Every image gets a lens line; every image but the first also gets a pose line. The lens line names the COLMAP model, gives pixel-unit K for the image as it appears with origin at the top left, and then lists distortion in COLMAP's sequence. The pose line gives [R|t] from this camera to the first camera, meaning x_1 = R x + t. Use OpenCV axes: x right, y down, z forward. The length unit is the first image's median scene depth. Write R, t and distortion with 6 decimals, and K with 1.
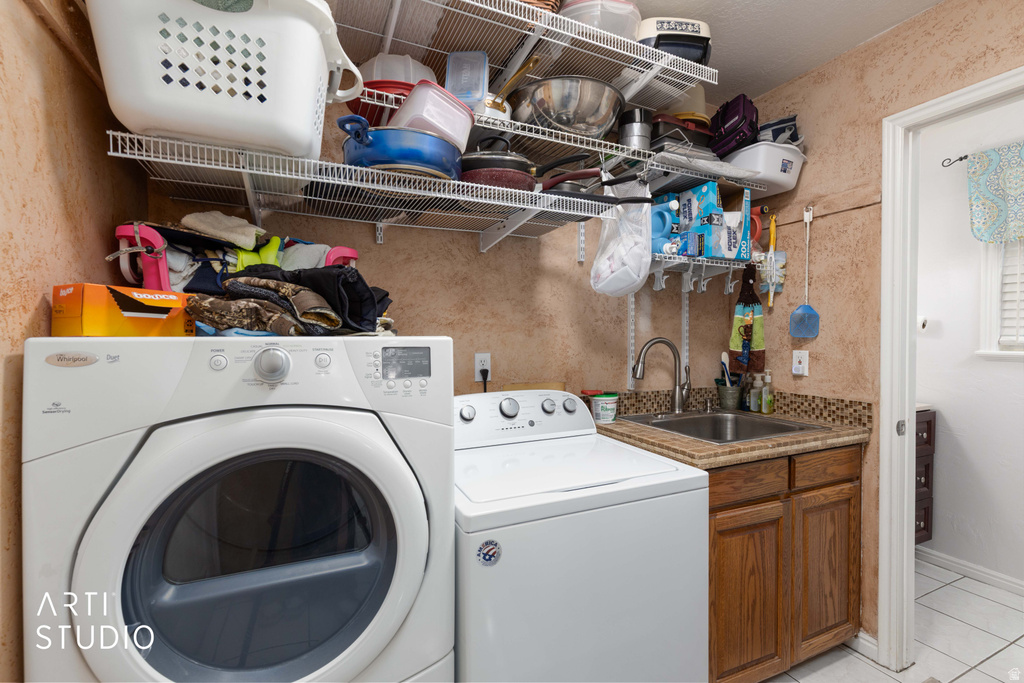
lens RADIAL K [[459.0, 0, 512.2], [0, 459.0, 343.9], [0, 0, 1]] dist [0.006152, -0.000098]
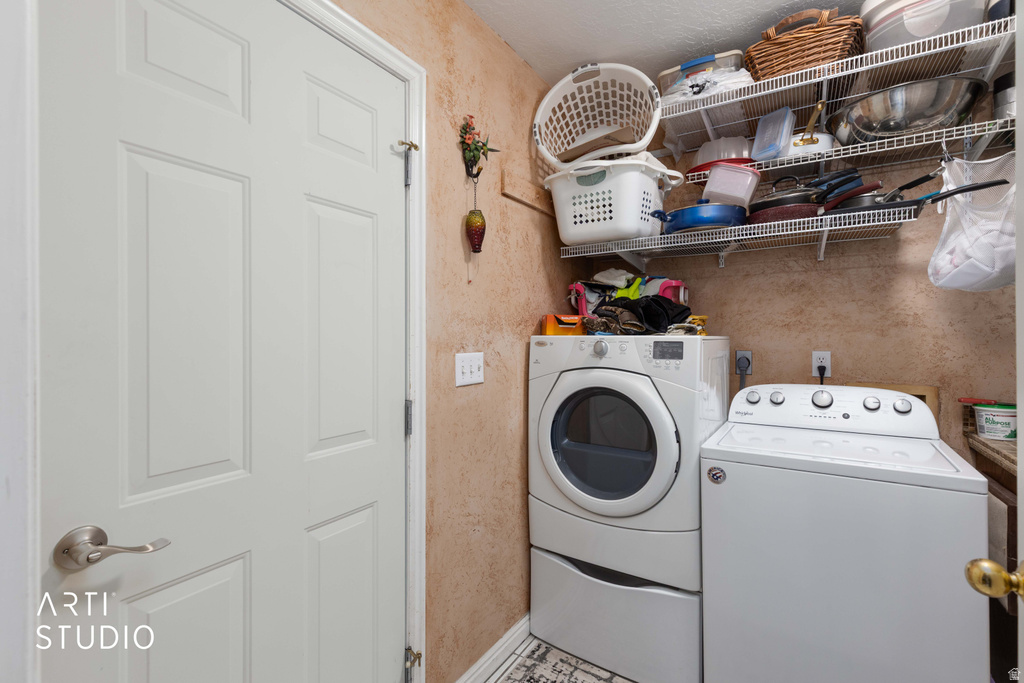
lens RADIAL K [[461.9, 0, 509.0], [0, 461.9, 338.9], [0, 0, 1]] dist [0.008078, 0.000822]
pose [[0.540035, 0.007322, -0.841611, 0.754148], [-0.016723, 0.999858, -0.002032, 0.008728], [0.841477, 0.015171, 0.540081, -0.378654]]
